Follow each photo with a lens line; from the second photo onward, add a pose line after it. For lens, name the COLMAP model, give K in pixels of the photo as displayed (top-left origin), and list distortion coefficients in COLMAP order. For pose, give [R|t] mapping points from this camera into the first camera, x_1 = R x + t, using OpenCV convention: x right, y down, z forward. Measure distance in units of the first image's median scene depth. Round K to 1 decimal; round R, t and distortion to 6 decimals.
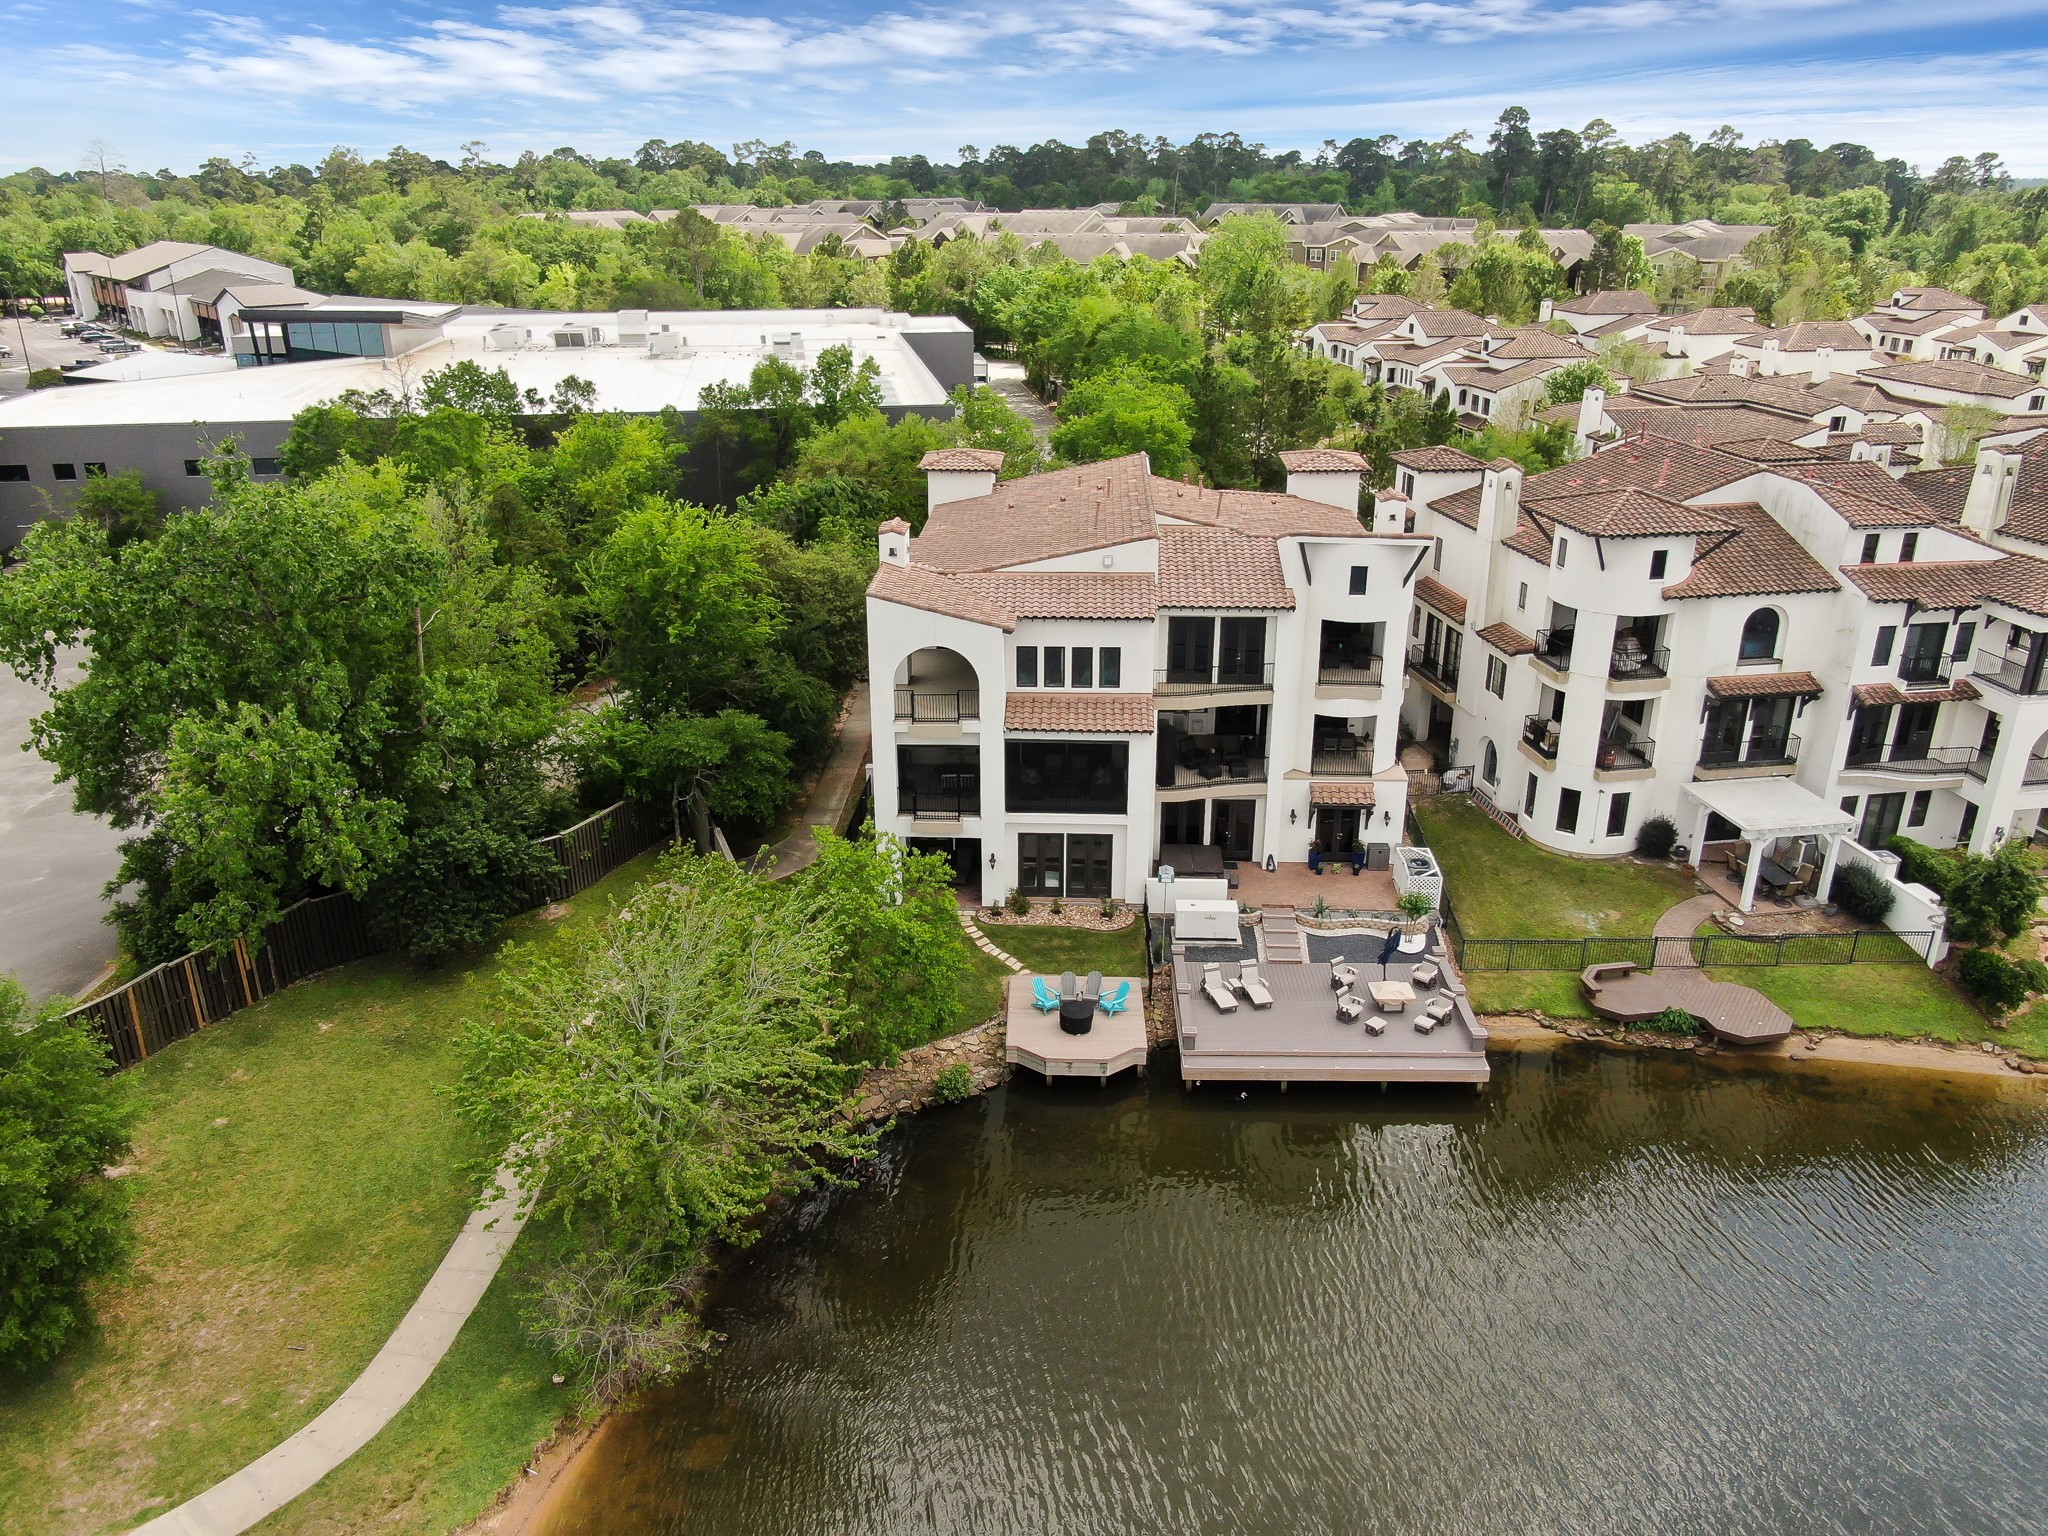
lens RADIAL K [[1467.5, 0, 1024.0], [0, 1467.5, 768.0], [0, 0, 1]] dist [-0.022817, -0.000181]
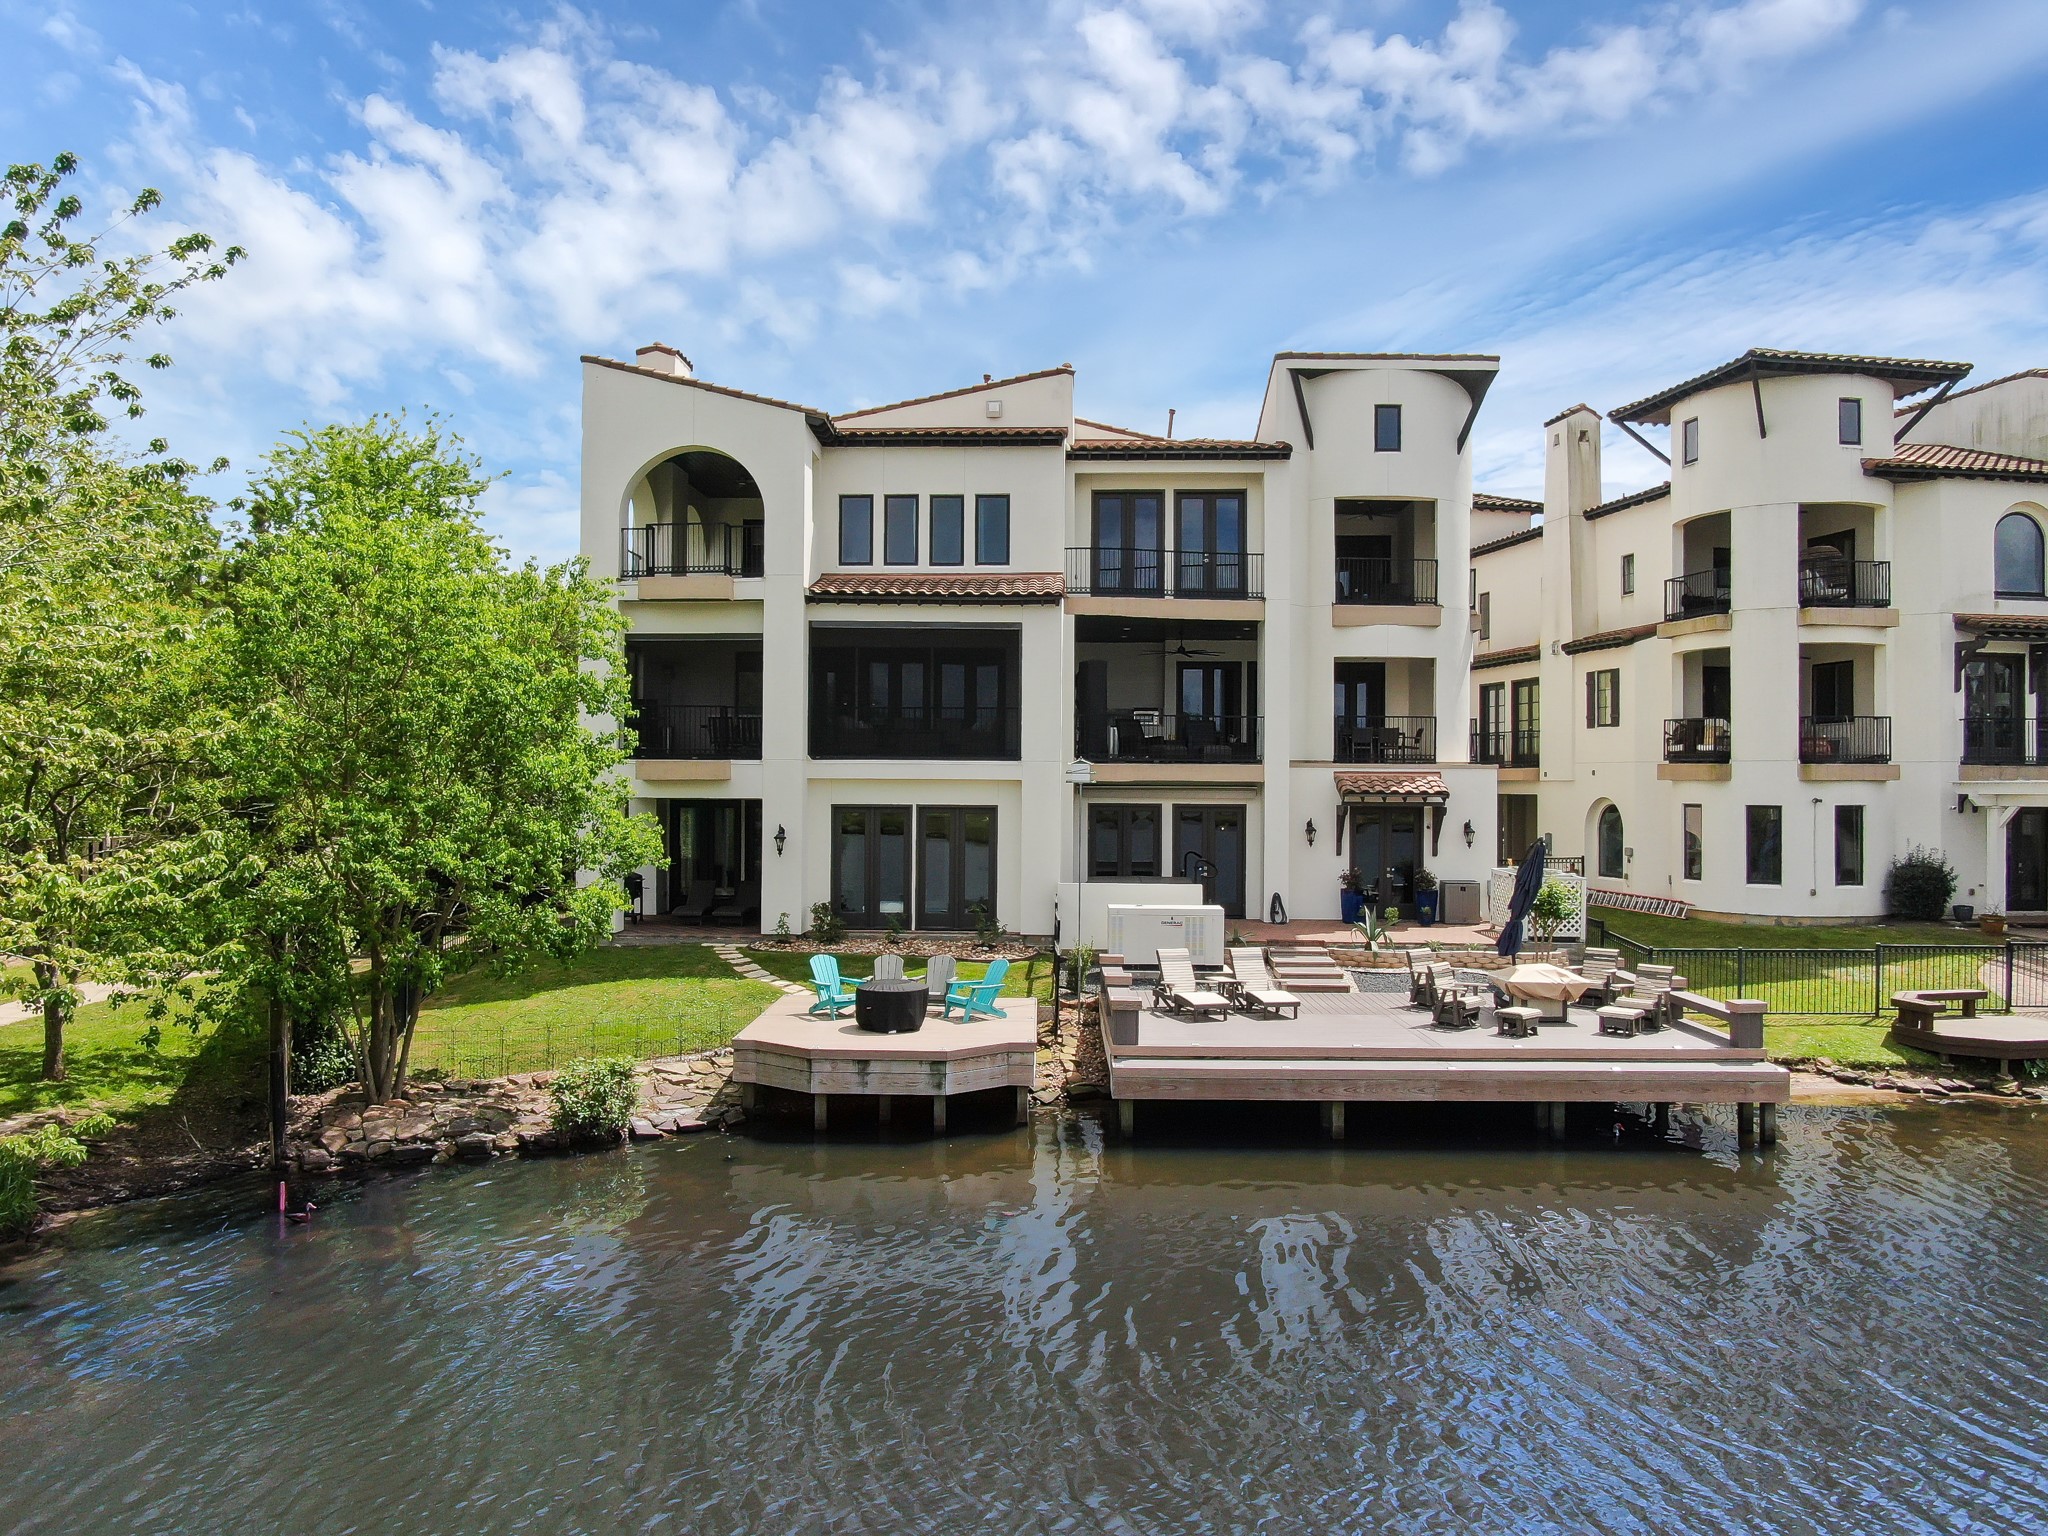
lens RADIAL K [[1467.5, 0, 1024.0], [0, 1467.5, 768.0], [0, 0, 1]] dist [-0.022817, -0.000181]
pose [[0.999922, 0.009051, 0.008648, 0.065511], [-0.005019, 0.922714, -0.385452, 0.250051], [-0.011469, 0.385379, 0.922687, 0.466713]]
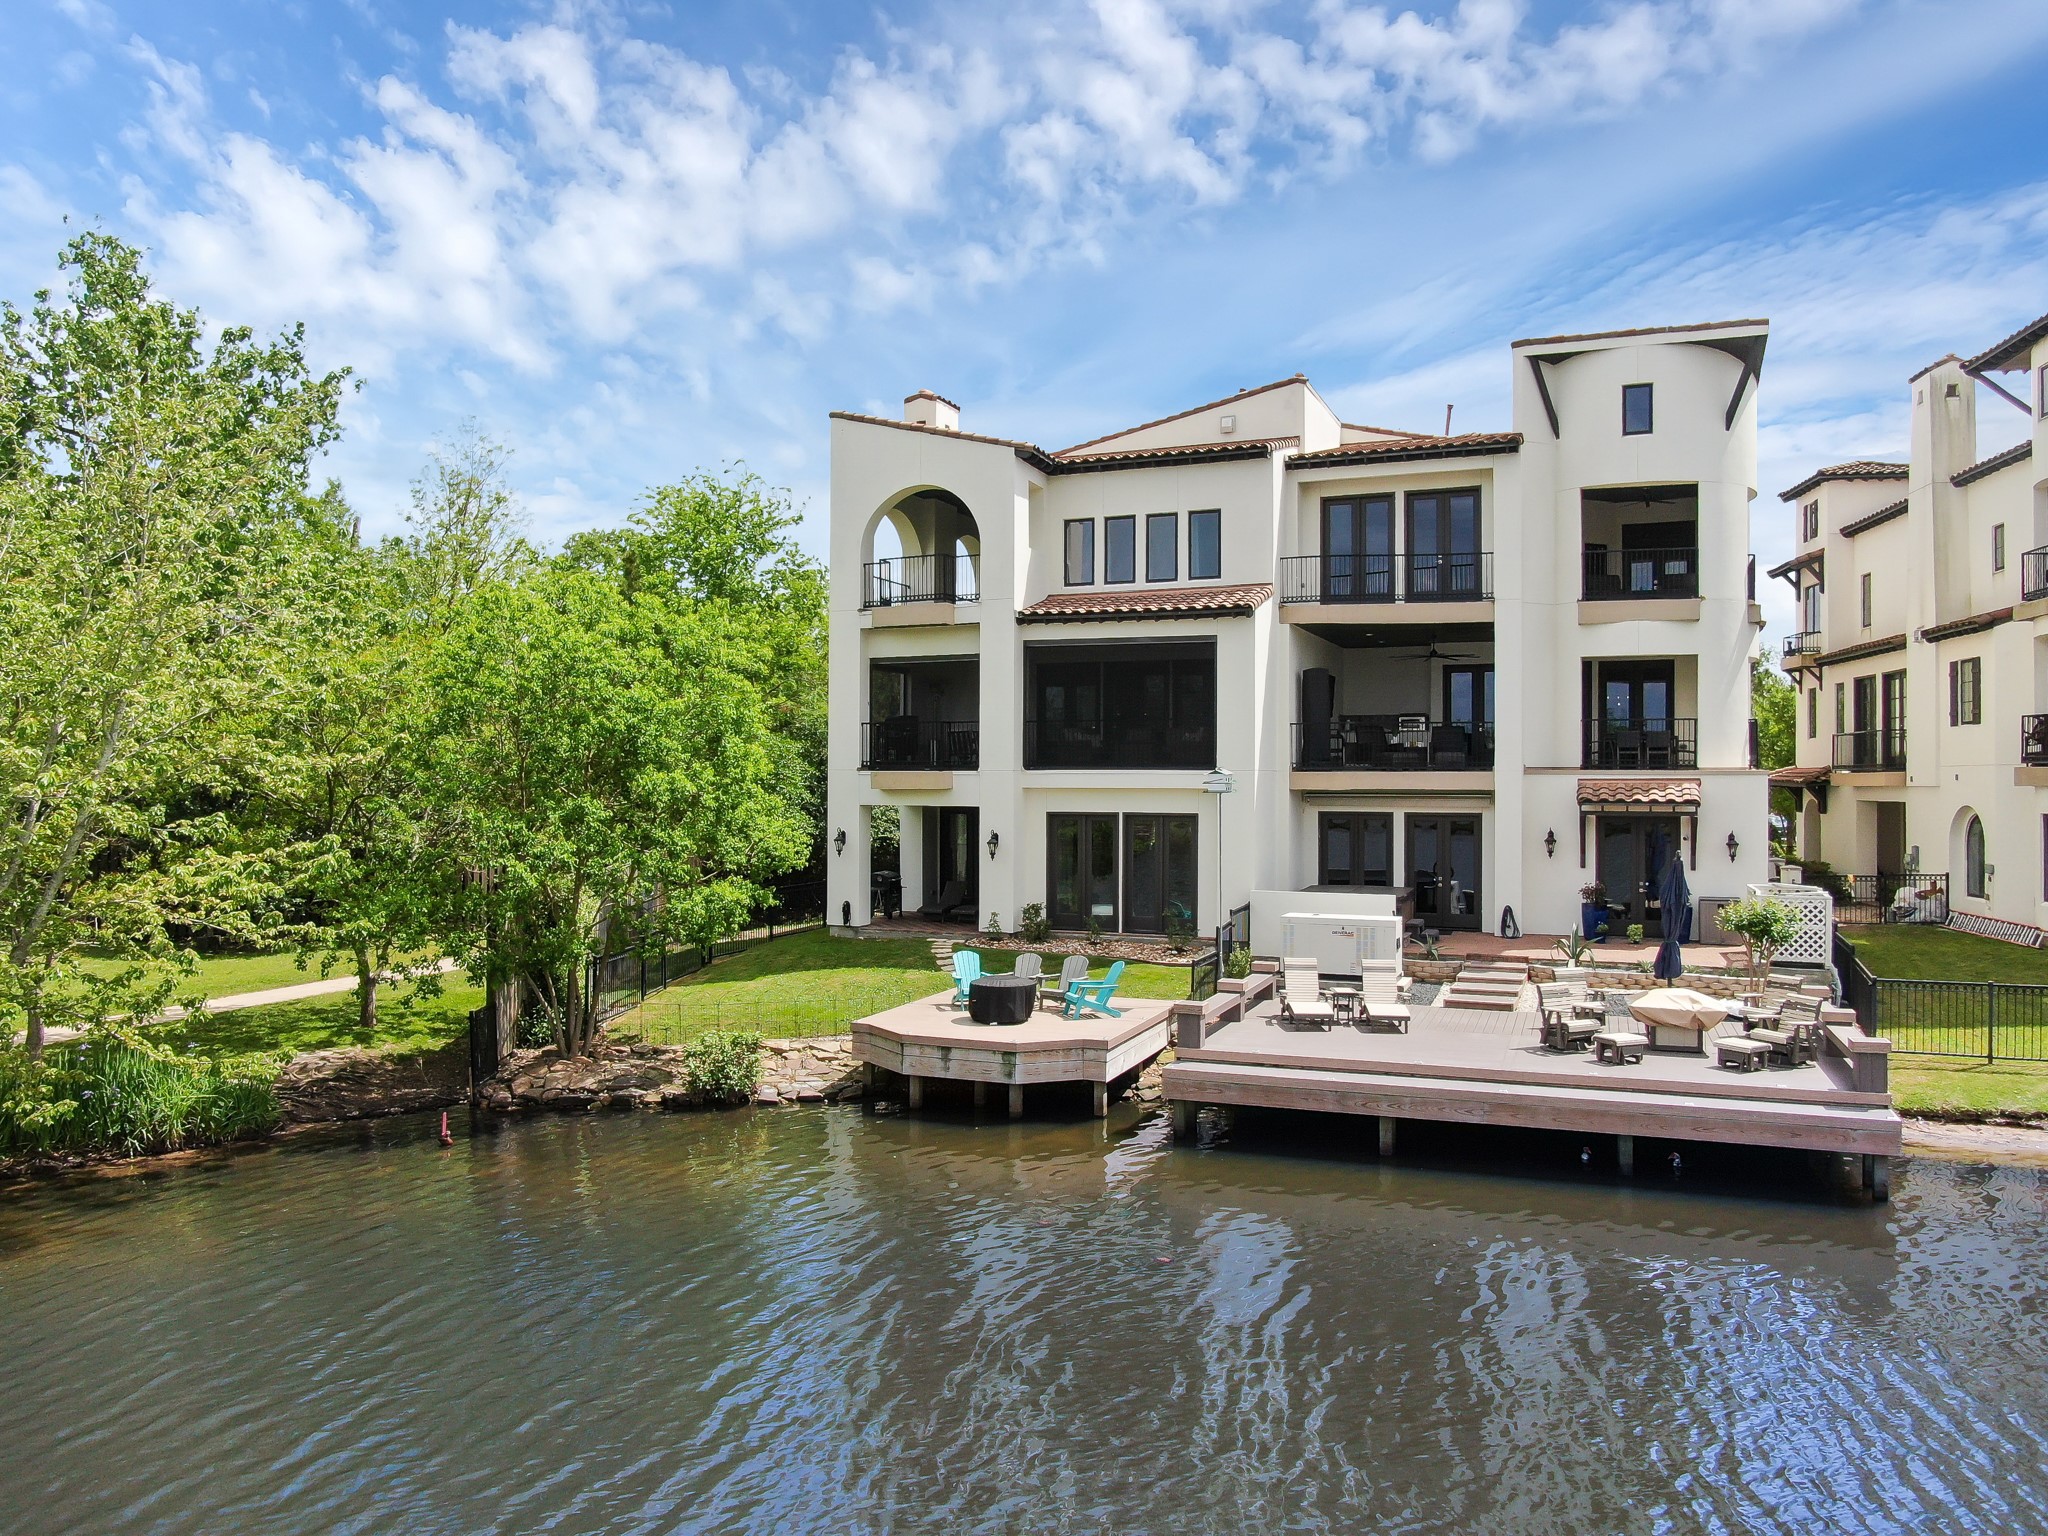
lens RADIAL K [[1467.5, 0, 1024.0], [0, 1467.5, 768.0], [0, 0, 1]] dist [-0.022817, -0.000181]
pose [[0.941279, 0.002303, -0.337622, 0.191664], [-0.132585, 0.922169, -0.363354, 0.248914], [0.310507, 0.386781, 0.868324, 0.461646]]
